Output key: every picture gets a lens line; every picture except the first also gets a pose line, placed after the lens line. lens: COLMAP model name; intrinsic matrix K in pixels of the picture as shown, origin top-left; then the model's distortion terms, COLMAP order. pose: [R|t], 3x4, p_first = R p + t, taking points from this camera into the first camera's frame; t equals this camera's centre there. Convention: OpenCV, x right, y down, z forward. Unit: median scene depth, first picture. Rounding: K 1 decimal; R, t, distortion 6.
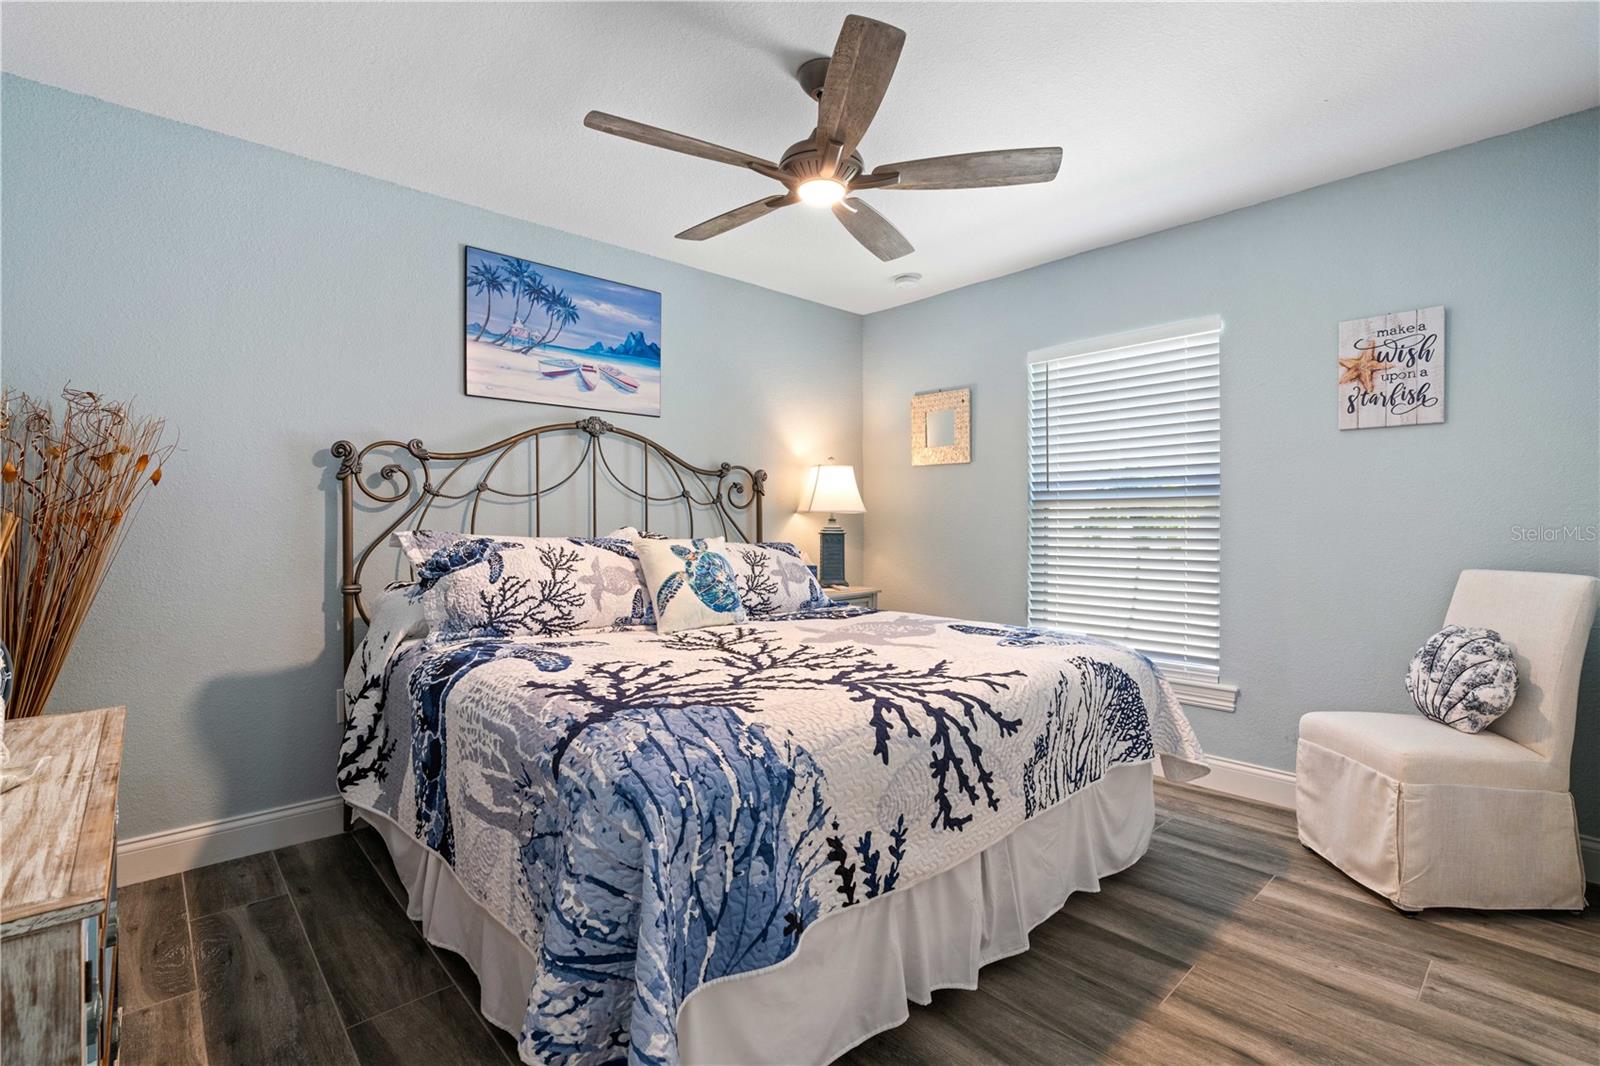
lens RADIAL K [[724.5, 0, 800.7], [0, 724.5, 529.2], [0, 0, 1]] dist [-0.005078, 0.001318]
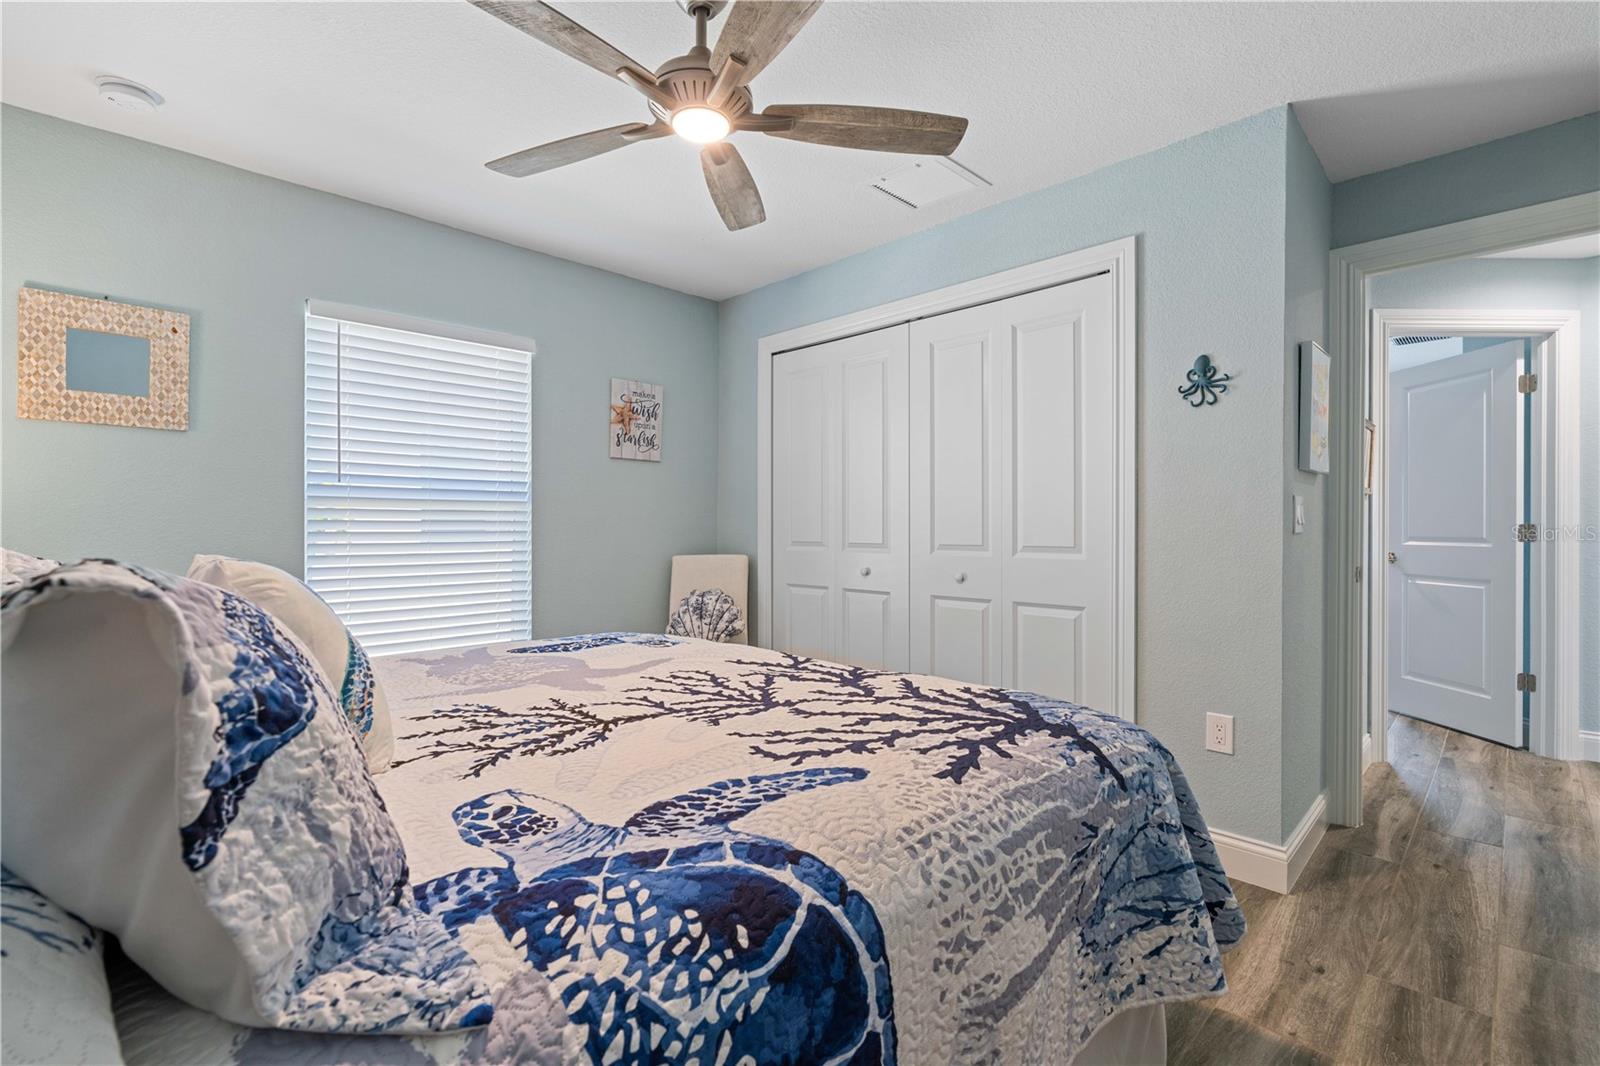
lens RADIAL K [[724.5, 0, 801.3], [0, 724.5, 530.6], [0, 0, 1]] dist [-0.005078, 0.001318]
pose [[-0.047796, -0.003865, 0.998850, -0.659709], [0.007982, 0.999959, 0.004252, -0.004121], [-0.998825, 0.008176, -0.047763, 0.759128]]
